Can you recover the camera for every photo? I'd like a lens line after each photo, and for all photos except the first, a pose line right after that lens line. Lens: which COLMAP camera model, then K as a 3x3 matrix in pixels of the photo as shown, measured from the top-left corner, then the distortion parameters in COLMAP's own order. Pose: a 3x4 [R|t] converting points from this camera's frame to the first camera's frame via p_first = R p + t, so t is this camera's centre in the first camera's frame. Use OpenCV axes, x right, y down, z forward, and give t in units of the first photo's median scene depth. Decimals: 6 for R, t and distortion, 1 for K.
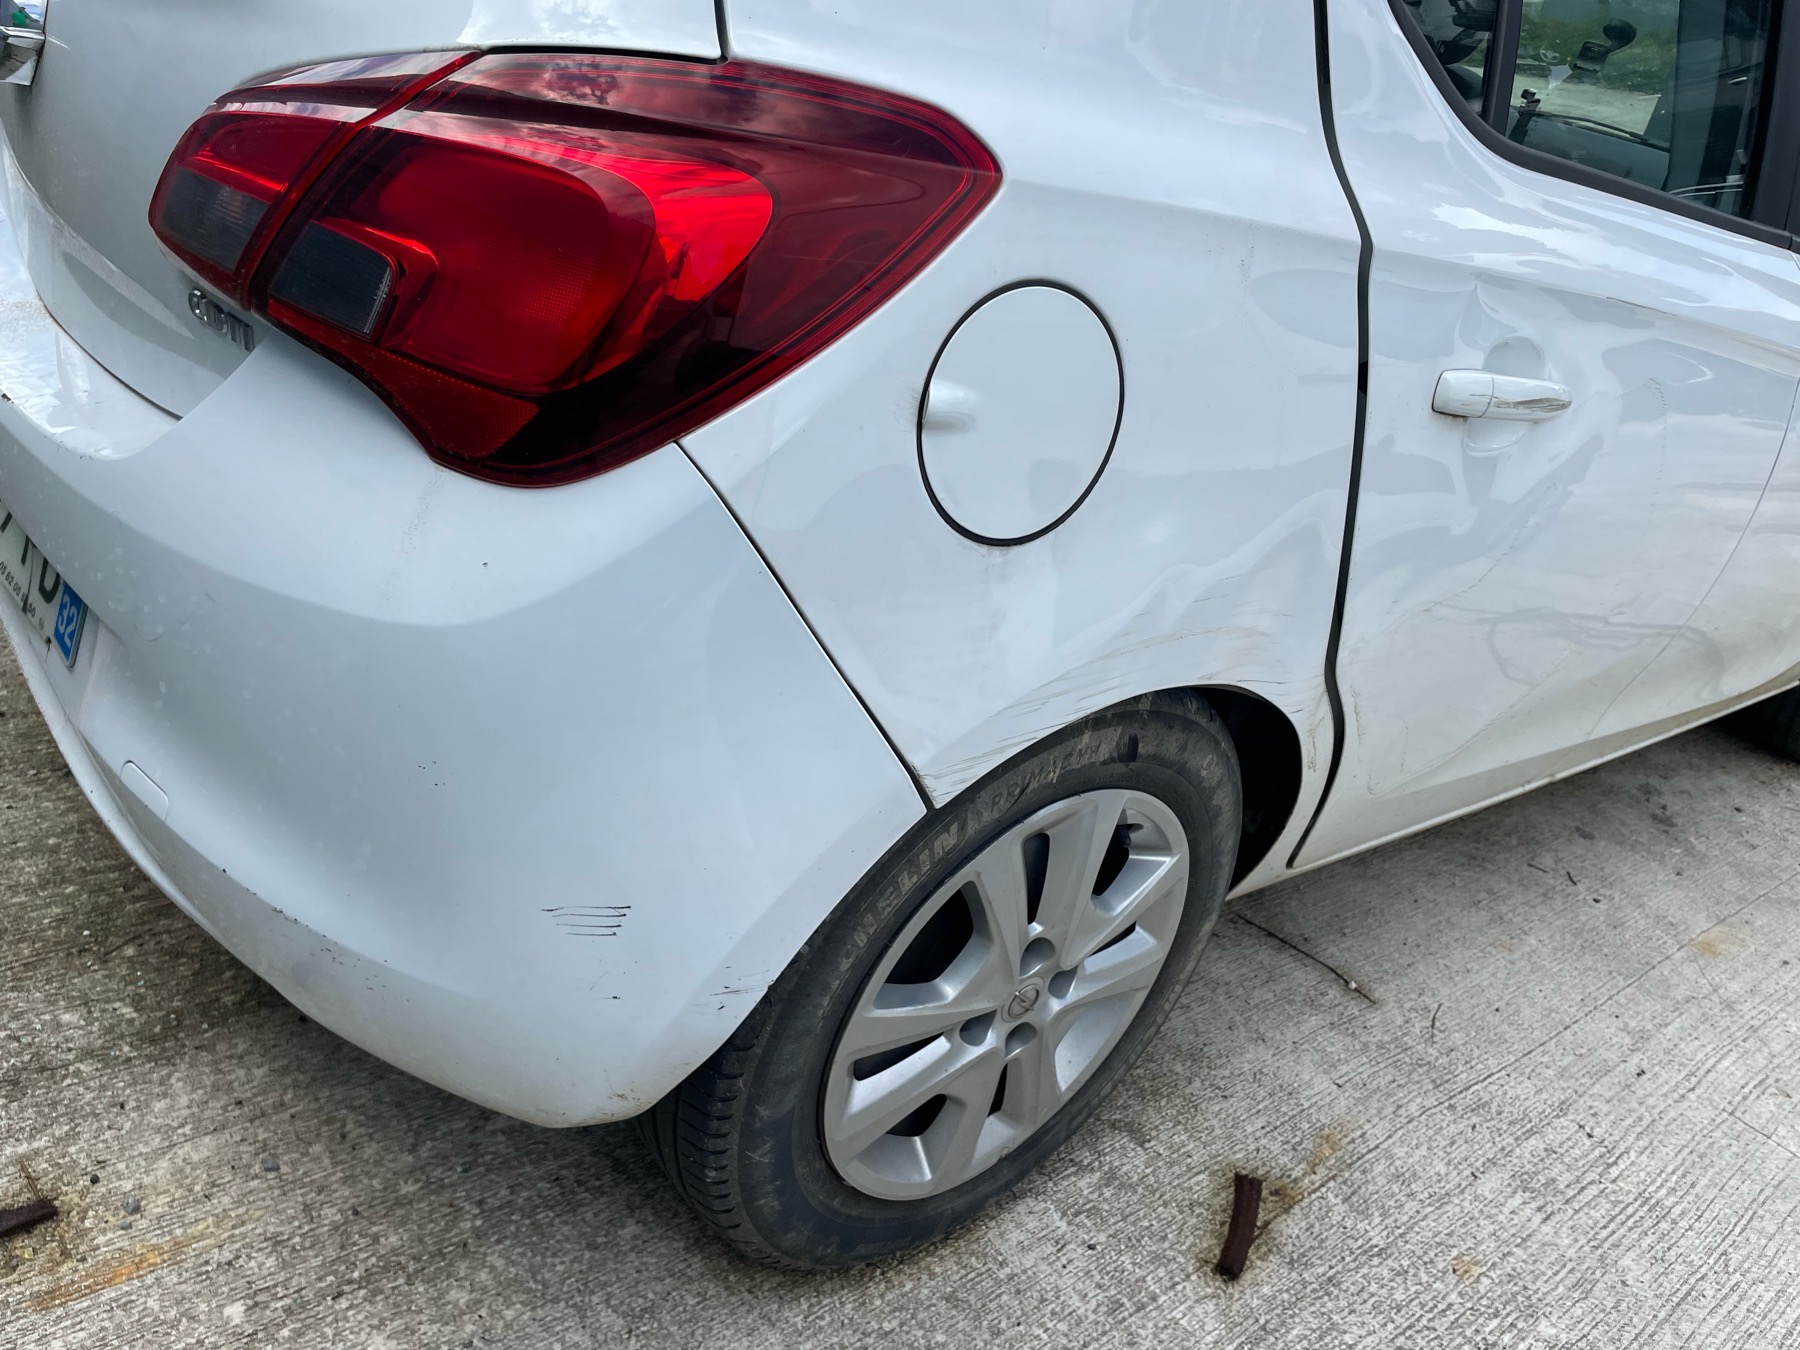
lens RADIAL K [[1346.8, 0, 891.0], [0, 1346.8, 673.1], [0, 0, 1]] dist [0.082129, -0.111791]
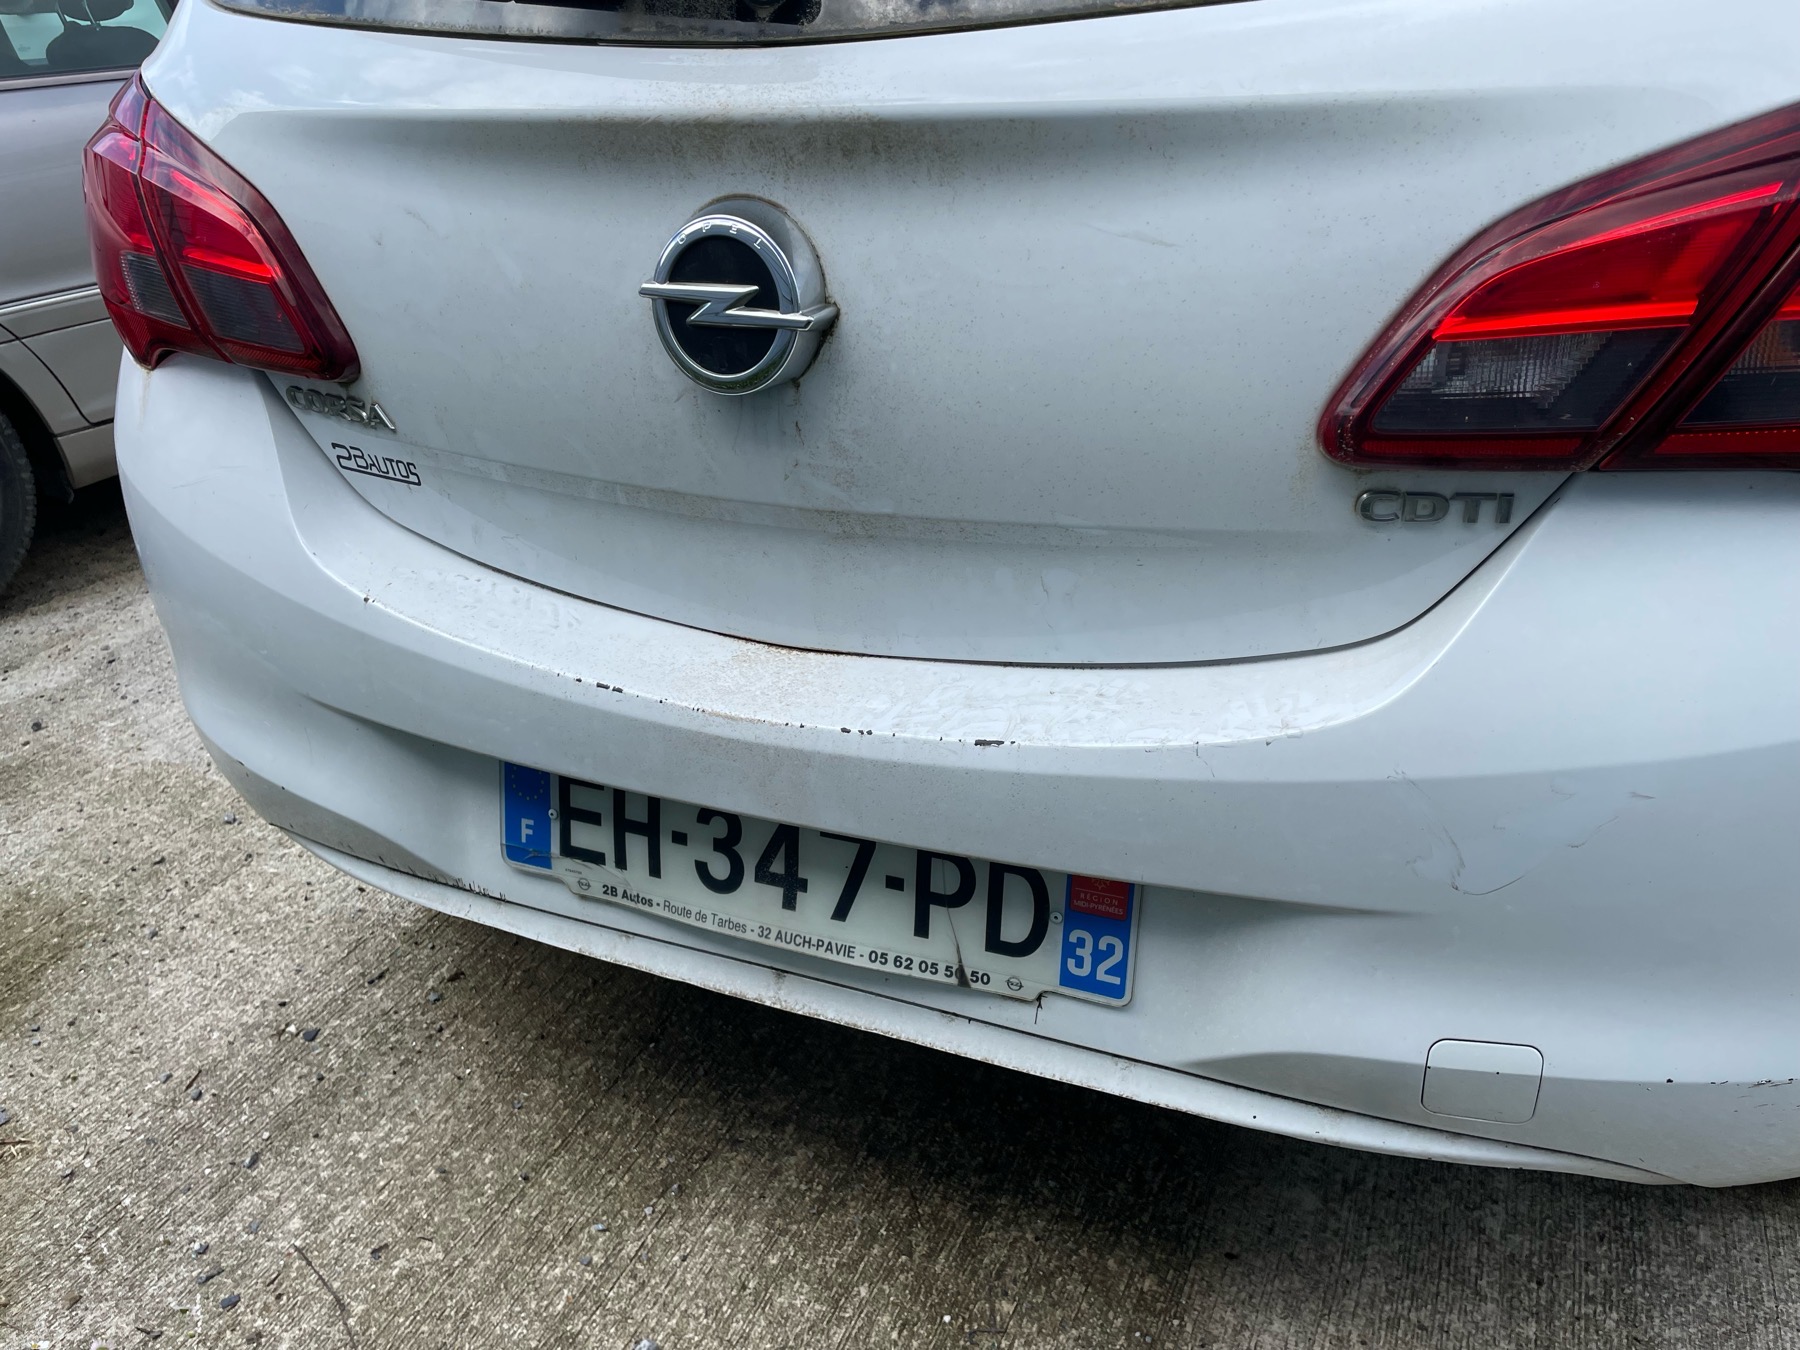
lens RADIAL K [[1348.7, 0, 900.0], [0, 1348.7, 675.0], [0, 0, 1]] dist [0.074912, -0.104161]
pose [[0.849033, -0.449405, 0.277809, -0.566195], [0.444404, 0.891831, 0.084515, -0.206862], [-0.285740, 0.051704, 0.956911, 0.161220]]
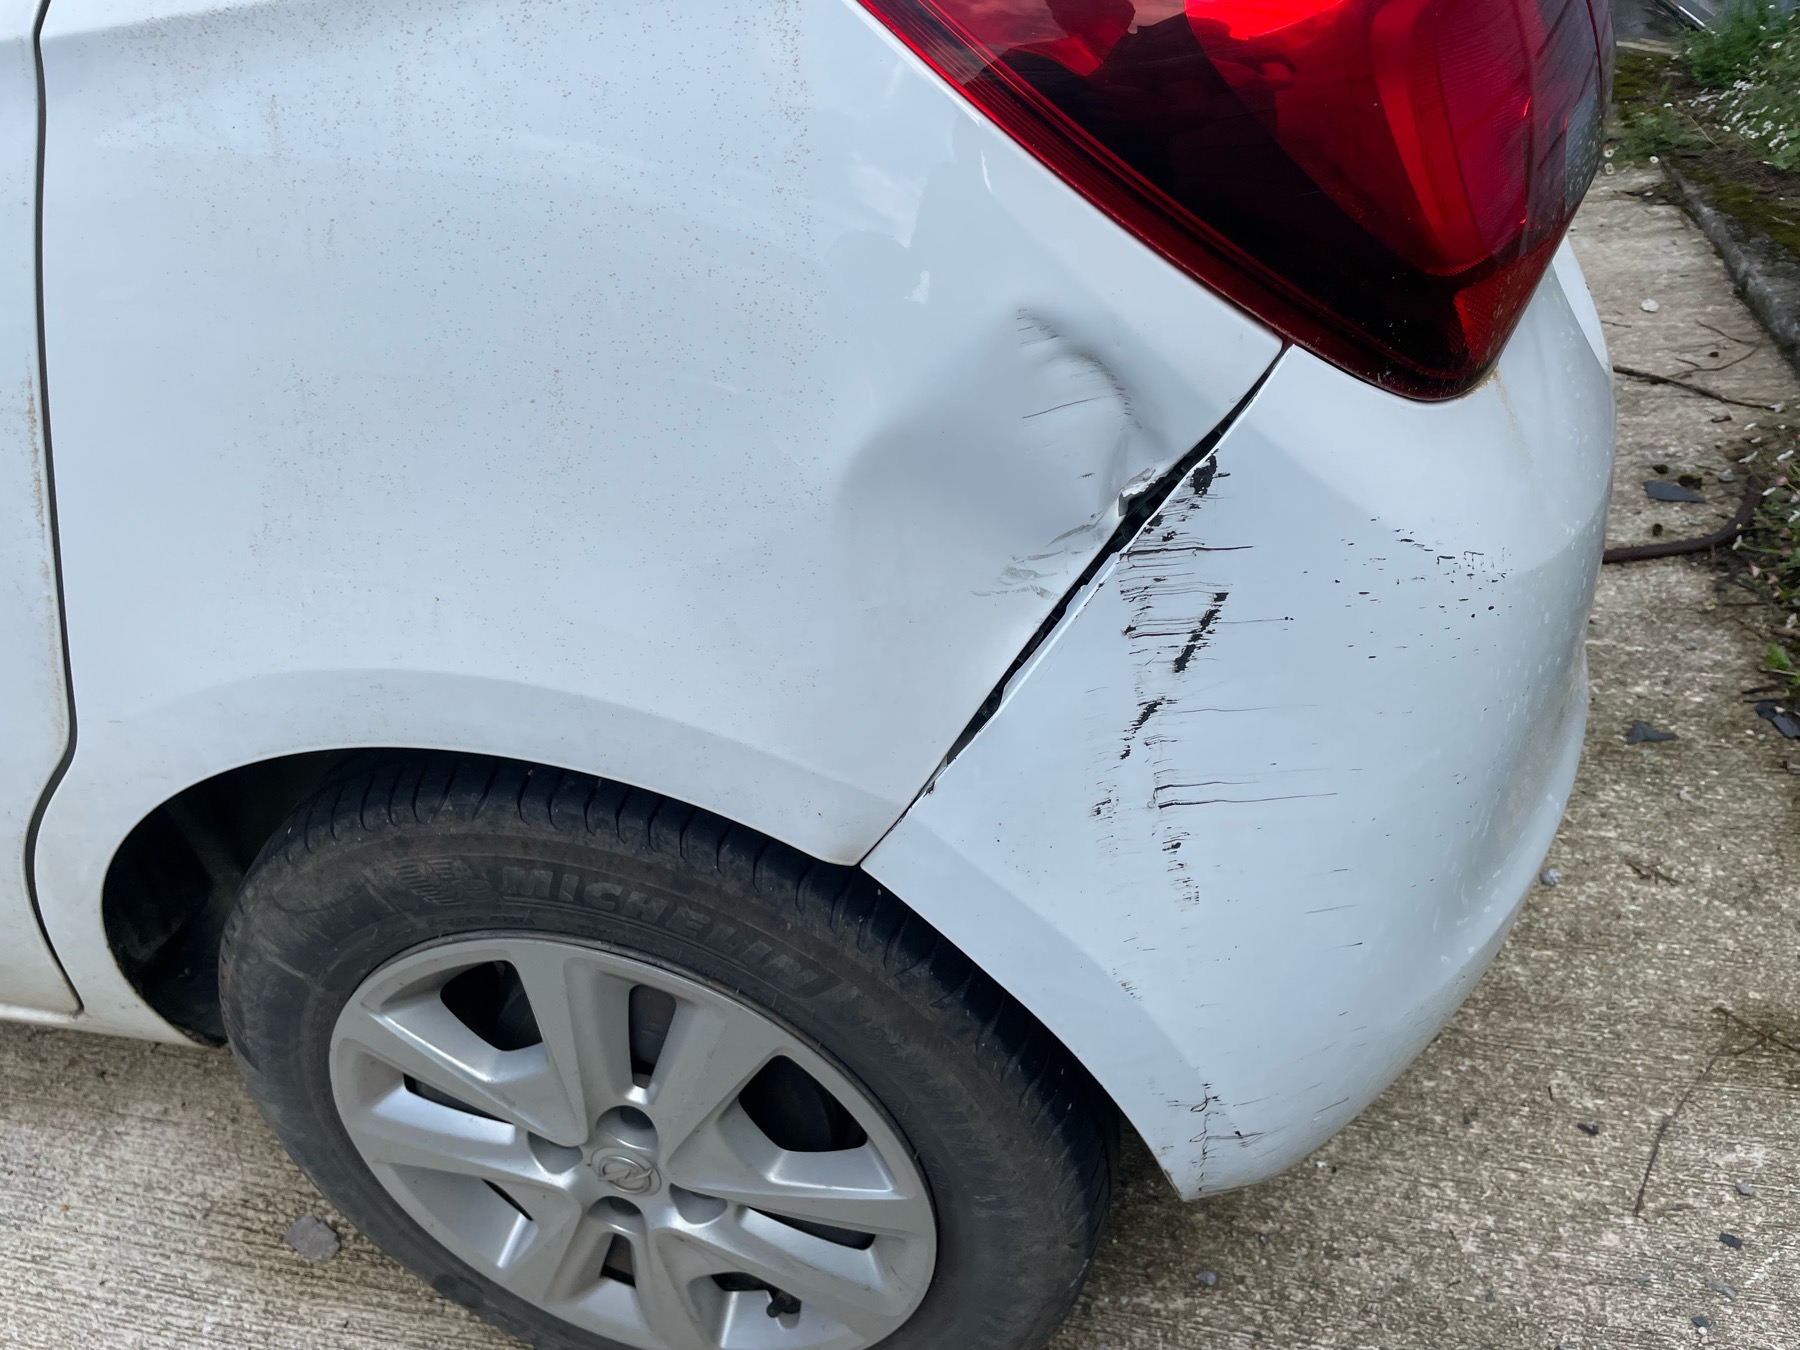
lens RADIAL K [[1373.9, 0, 892.8], [0, 1373.9, 688.8], [0, 0, 1]] dist [0.085057, -0.119246]
pose [[-0.607760, -0.586098, 0.535833, -0.784352], [0.339673, 0.418047, 0.842531, -0.813115], [-0.717809, 0.694065, -0.054991, 1.151176]]
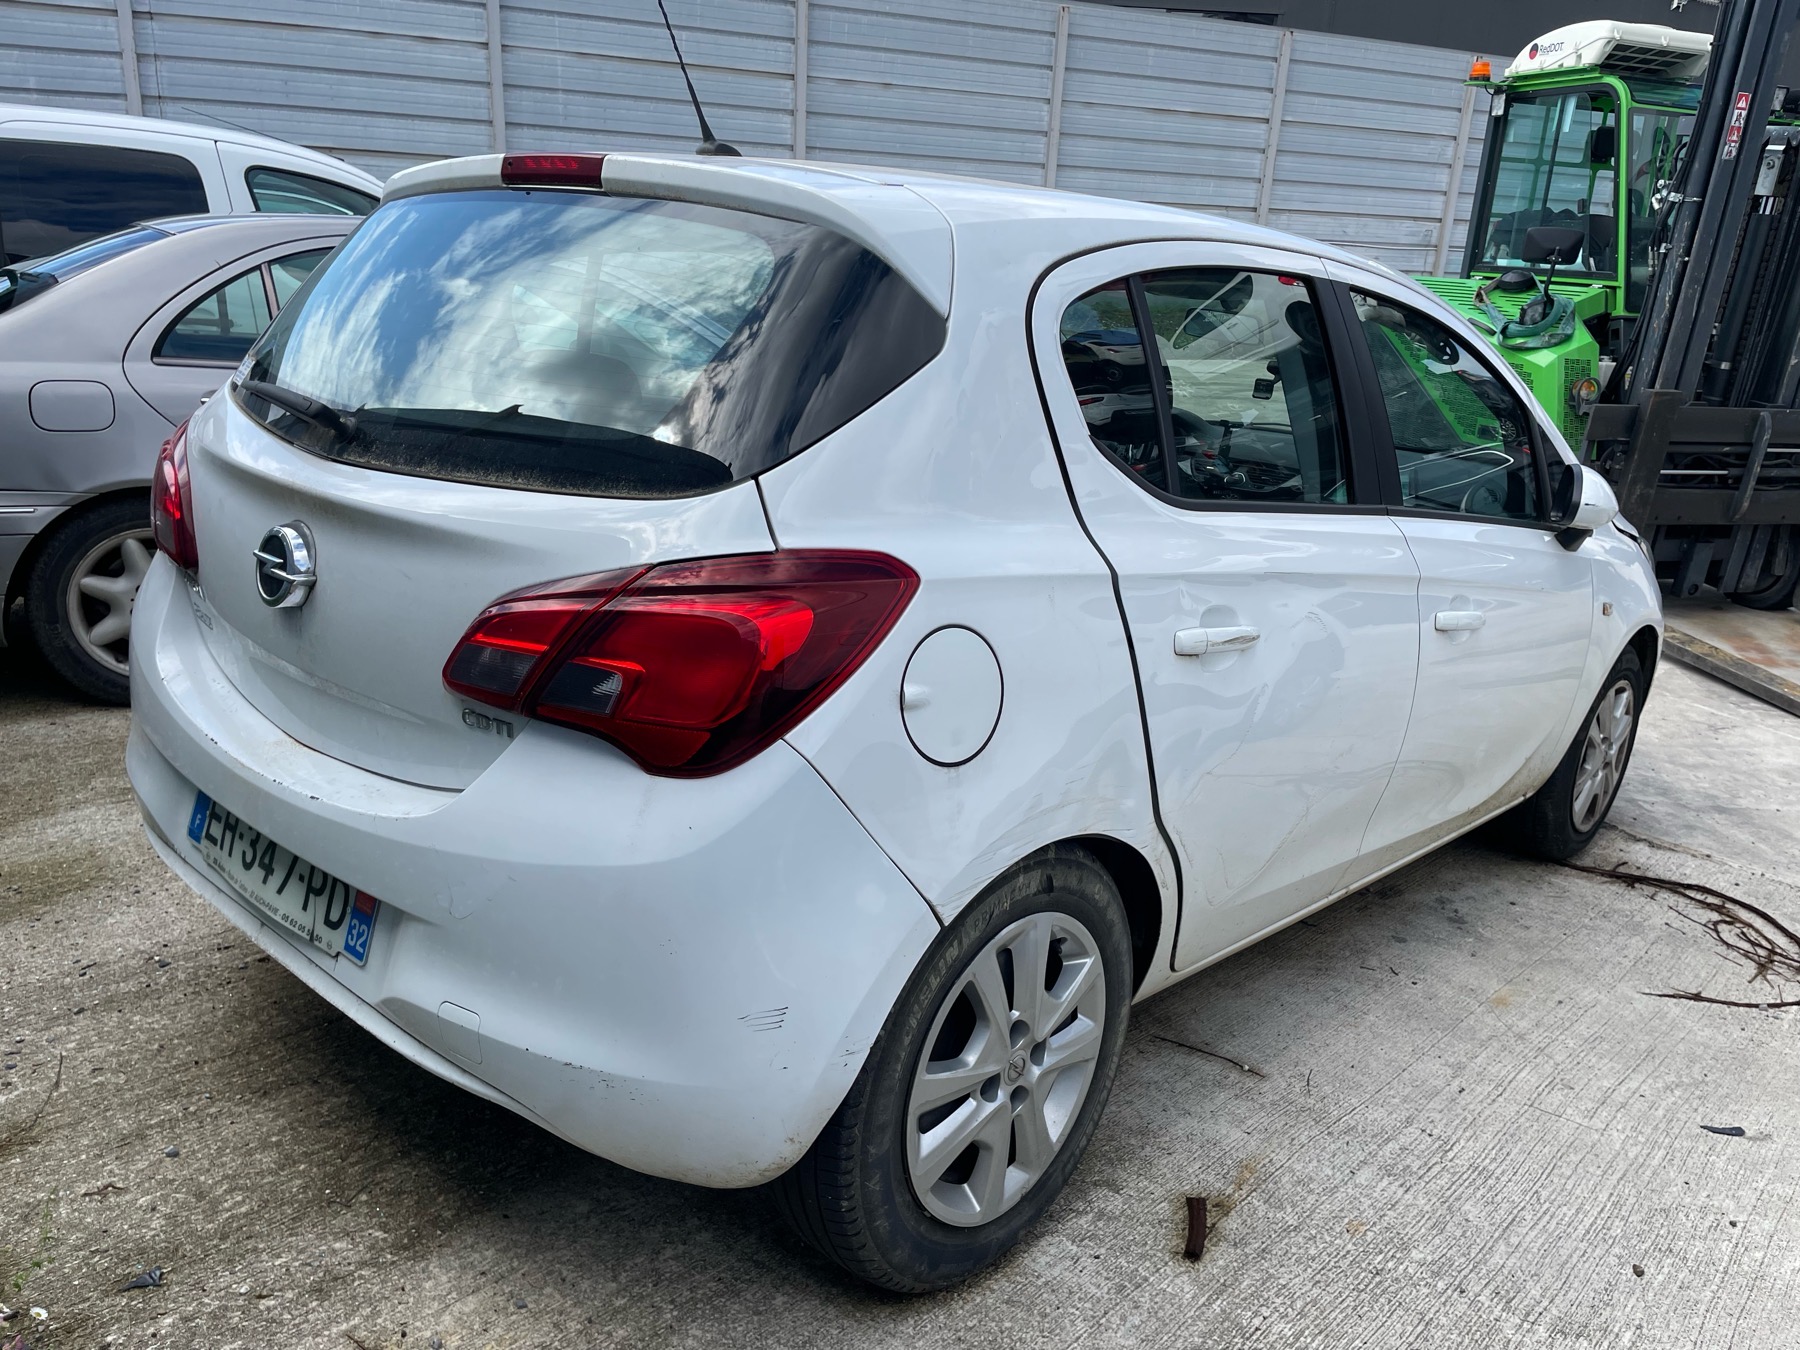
lens RADIAL K [[1340.5, 0, 920.6], [0, 1340.5, 681.8], [0, 0, 1]] dist [0.085751, -0.116666]
pose [[0.977478, -0.169517, 0.125704, -0.086687], [0.192377, 0.960622, -0.200490, 0.075662], [-0.086768, 0.220157, 0.971598, -0.391017]]
